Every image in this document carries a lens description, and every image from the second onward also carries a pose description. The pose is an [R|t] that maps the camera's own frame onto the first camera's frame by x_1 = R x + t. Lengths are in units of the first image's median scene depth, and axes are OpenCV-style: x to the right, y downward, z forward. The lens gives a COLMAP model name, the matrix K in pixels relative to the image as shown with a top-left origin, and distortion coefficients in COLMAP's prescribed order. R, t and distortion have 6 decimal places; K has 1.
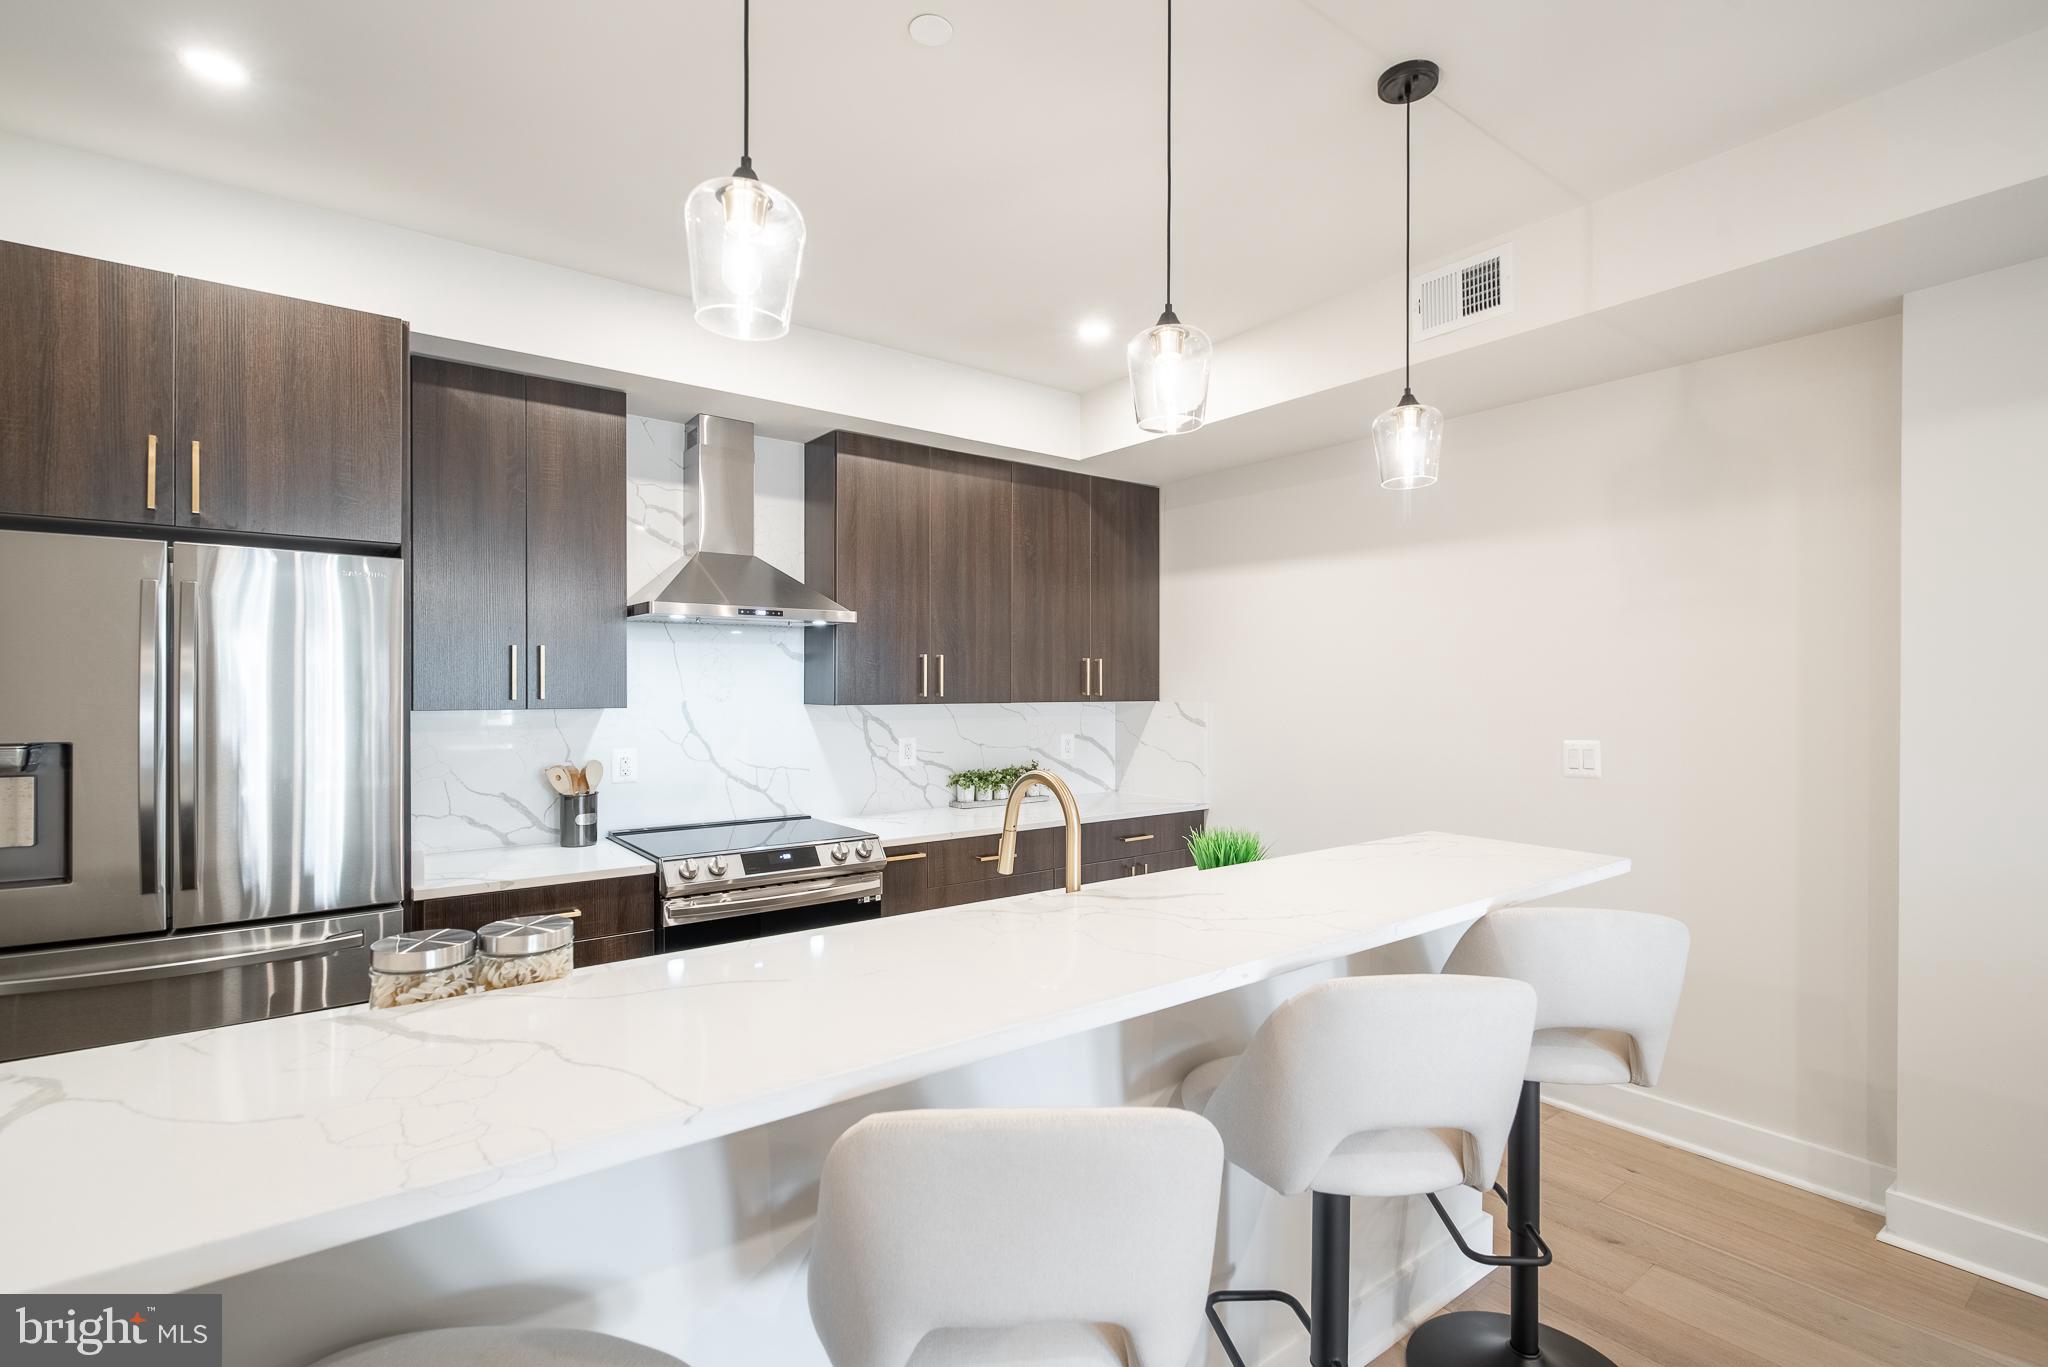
lens RADIAL K [[929.1, 0, 1022.2], [0, 929.1, 685.2], [0, 0, 1]] dist [-0.009200, 0.001569]
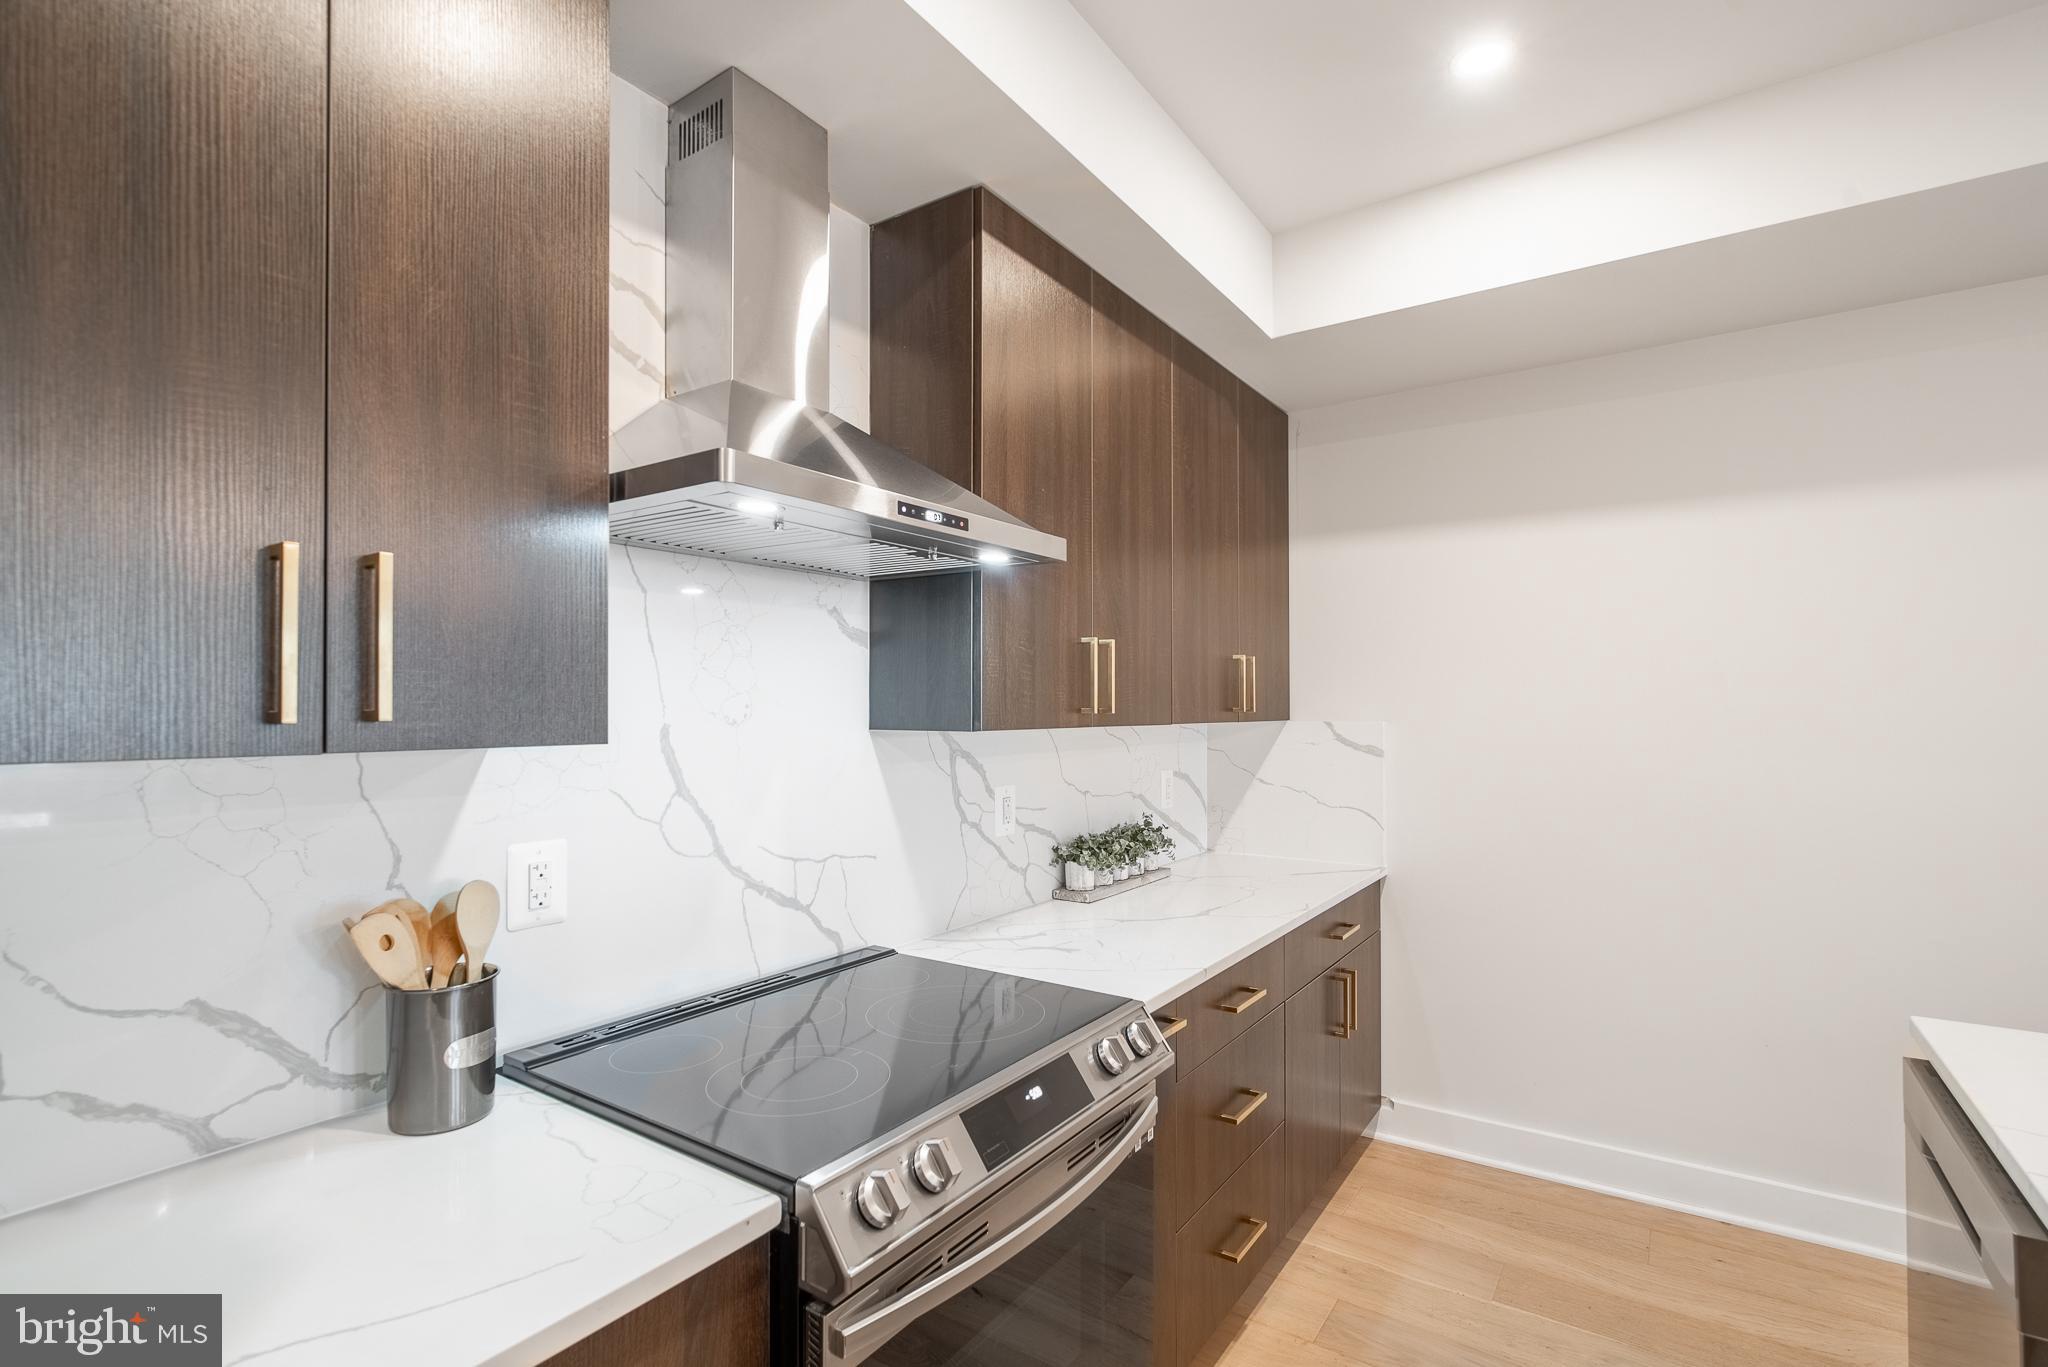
lens RADIAL K [[929.1, 0, 1017.2], [0, 929.1, 695.4], [0, 0, 1]] dist [-0.009200, 0.001569]
pose [[0.953472, 0.003196, 0.301465, -0.320747], [-0.000030, 0.999945, -0.010508, 0.007421], [-0.301482, 0.010010, 0.953419, 0.500363]]
